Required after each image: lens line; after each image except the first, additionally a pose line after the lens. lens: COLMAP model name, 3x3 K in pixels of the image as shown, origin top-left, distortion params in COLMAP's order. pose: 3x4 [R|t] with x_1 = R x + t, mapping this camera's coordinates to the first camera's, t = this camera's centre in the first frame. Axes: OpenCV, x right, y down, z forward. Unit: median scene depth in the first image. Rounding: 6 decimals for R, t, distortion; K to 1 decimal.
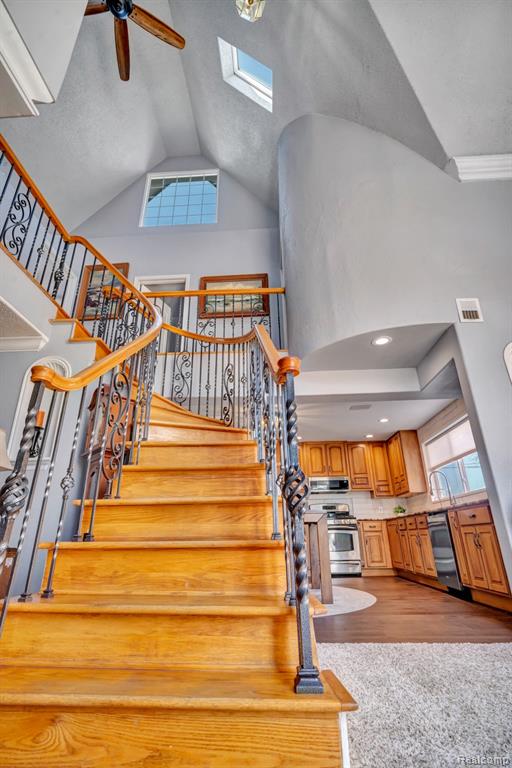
lens RADIAL K [[373.2, 0, 256.0], [0, 373.2, 384.0], [0, 0, 1]] dist [-0.005275, -0.000437]
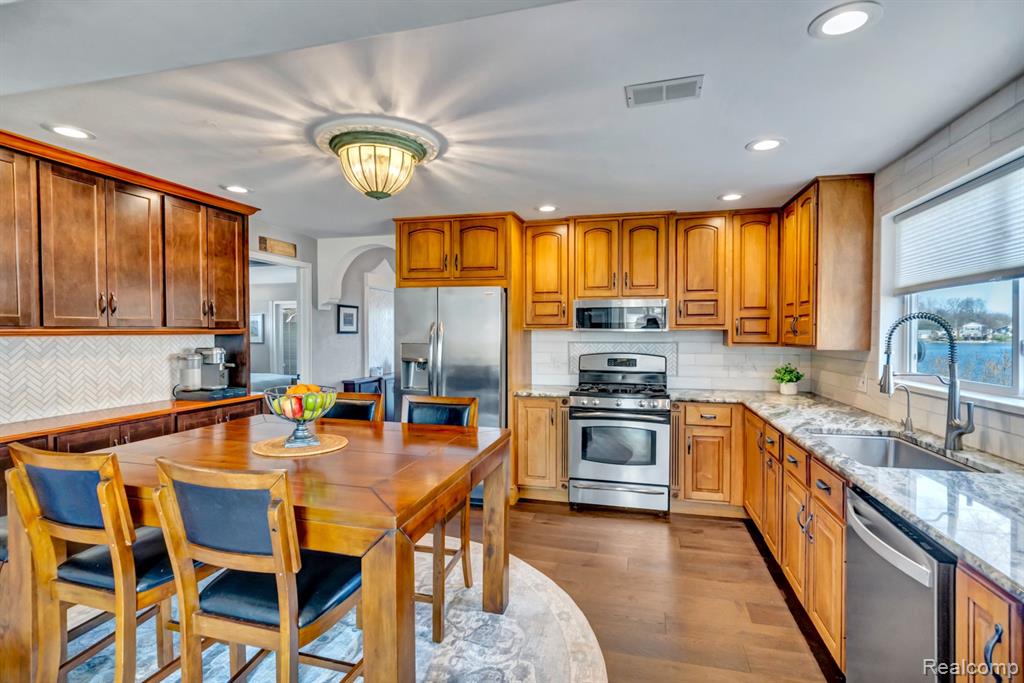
lens RADIAL K [[497.7, 0, 512.0], [0, 497.7, 341.5], [0, 0, 1]] dist [-0.005275, -0.000437]
pose [[0.979332, 0.019910, -0.201277, 0.191743], [0.062174, 0.917325, 0.393255, 0.062136], [0.192467, -0.397641, 0.897128, 0.448459]]
